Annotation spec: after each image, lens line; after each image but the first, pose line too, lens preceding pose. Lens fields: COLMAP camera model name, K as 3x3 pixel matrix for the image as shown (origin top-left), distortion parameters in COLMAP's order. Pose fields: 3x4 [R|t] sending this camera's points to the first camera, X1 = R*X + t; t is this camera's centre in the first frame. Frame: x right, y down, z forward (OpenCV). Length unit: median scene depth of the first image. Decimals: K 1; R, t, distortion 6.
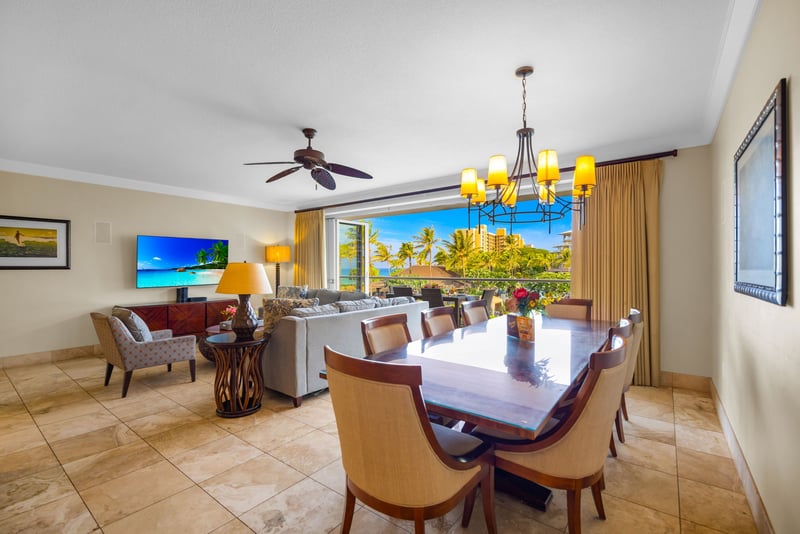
lens RADIAL K [[344.6, 0, 398.4], [0, 344.6, 270.2], [0, 0, 1]] dist [0.003962, 0.000032]
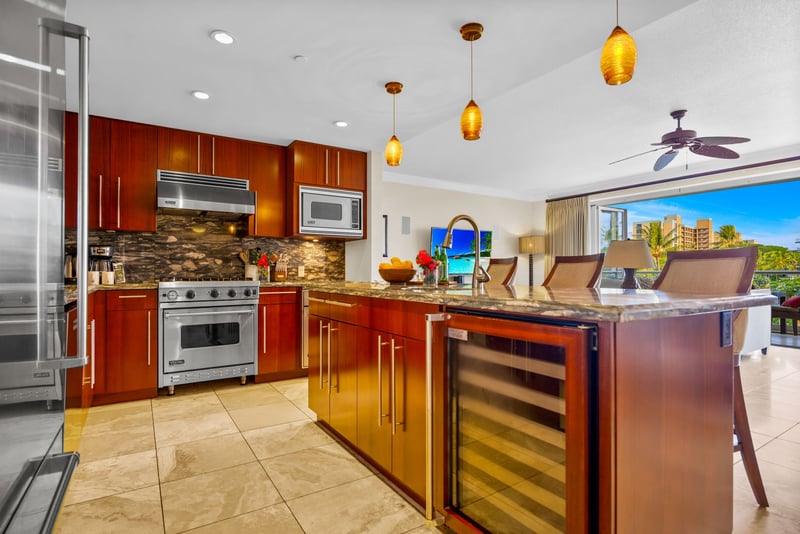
lens RADIAL K [[400.8, 0, 392.8], [0, 400.8, 271.3], [0, 0, 1]] dist [0.002448, 0.000050]
pose [[0.941714, -0.000479, -0.336415, -0.509985], [-0.004403, 0.999896, -0.013748, 0.069425], [0.336387, 0.014428, 0.941613, -0.312037]]
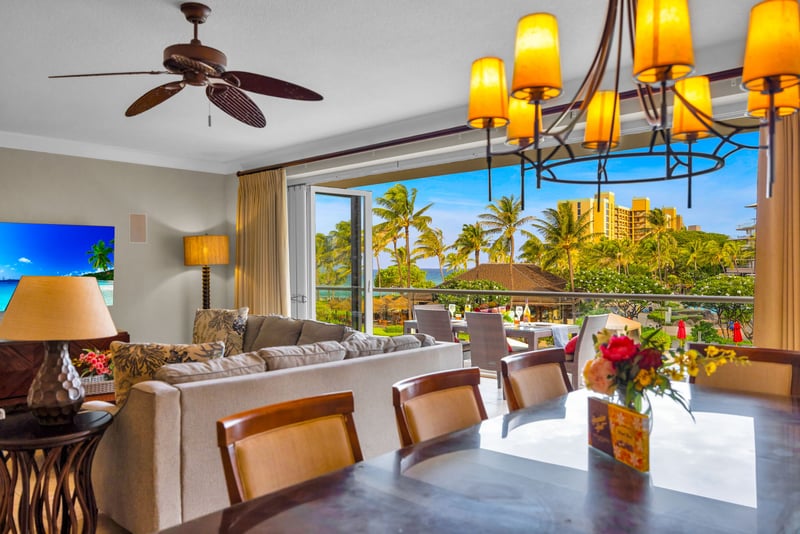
lens RADIAL K [[574.9, 0, 400.9], [0, 574.9, 270.0], [0, 0, 1]] dist [0.022694, -0.000597]
pose [[0.994339, -0.002611, -0.106223, 0.096805], [0.002414, 0.999995, -0.001983, -0.018181], [0.106228, 0.001715, 0.994340, 0.156634]]
